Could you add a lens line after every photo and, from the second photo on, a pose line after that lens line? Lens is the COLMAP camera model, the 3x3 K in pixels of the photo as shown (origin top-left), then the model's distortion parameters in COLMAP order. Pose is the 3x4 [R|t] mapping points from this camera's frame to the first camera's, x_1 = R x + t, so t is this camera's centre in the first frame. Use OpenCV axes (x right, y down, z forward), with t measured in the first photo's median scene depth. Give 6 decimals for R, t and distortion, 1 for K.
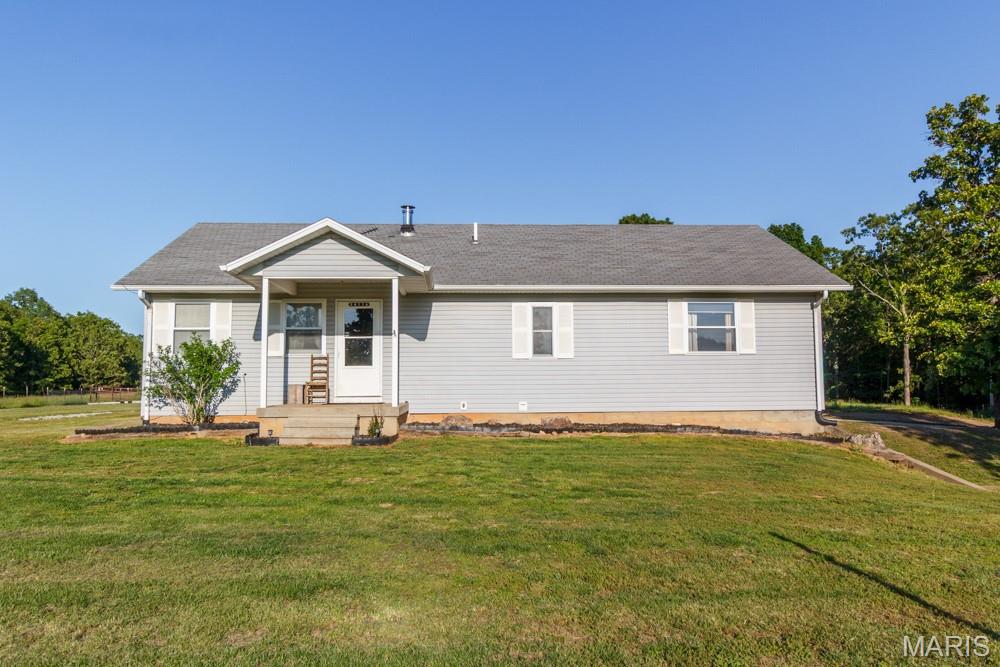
lens RADIAL K [[709.2, 0, 500.1], [0, 709.2, 333.9], [0, 0, 1]] dist [0.003239, 0.000326]
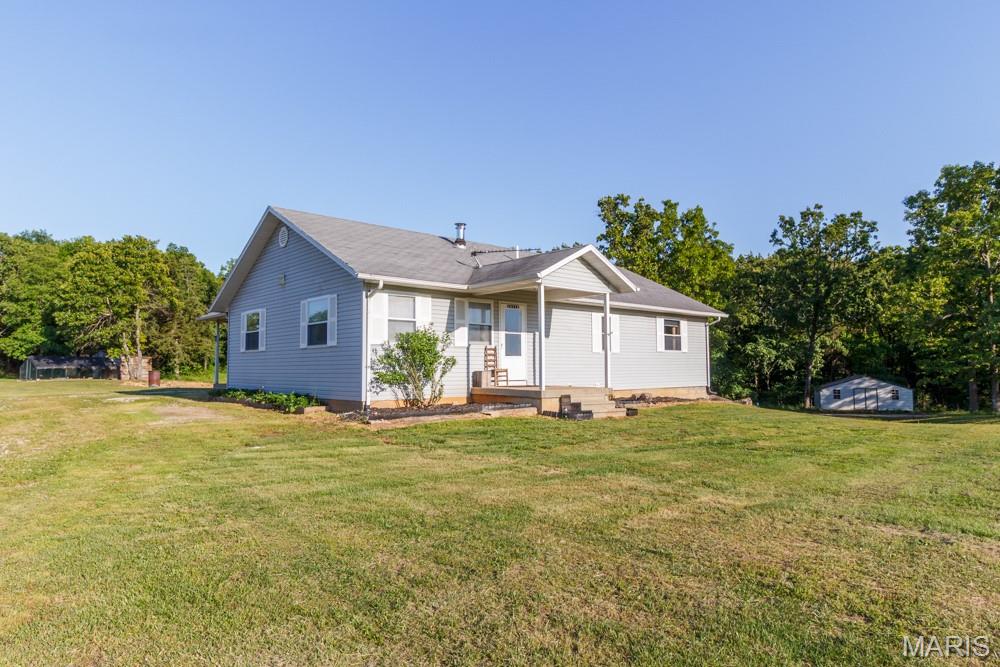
lens RADIAL K [[602.9, 0, 499.7], [0, 602.9, 333.2], [0, 0, 1]] dist [-0.004751, -0.001107]
pose [[0.779070, 0.039303, 0.625704, -0.868413], [-0.043730, 0.999009, -0.008303, 0.014586], [-0.625410, -0.020894, 0.780017, 0.187430]]
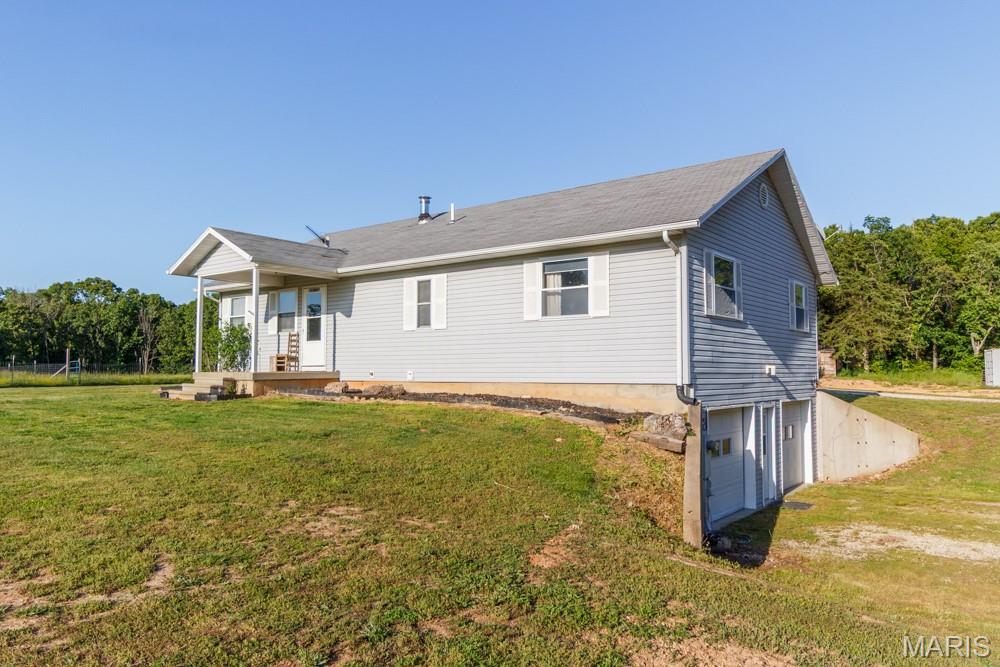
lens RADIAL K [[709.2, 0, 503.2], [0, 709.2, 334.5], [0, 0, 1]] dist [0.003239, 0.000326]
pose [[0.757252, -0.028051, -0.652520, 0.825588], [0.040927, 0.999152, 0.004544, 0.041681], [0.651840, -0.030147, 0.757757, 0.288040]]
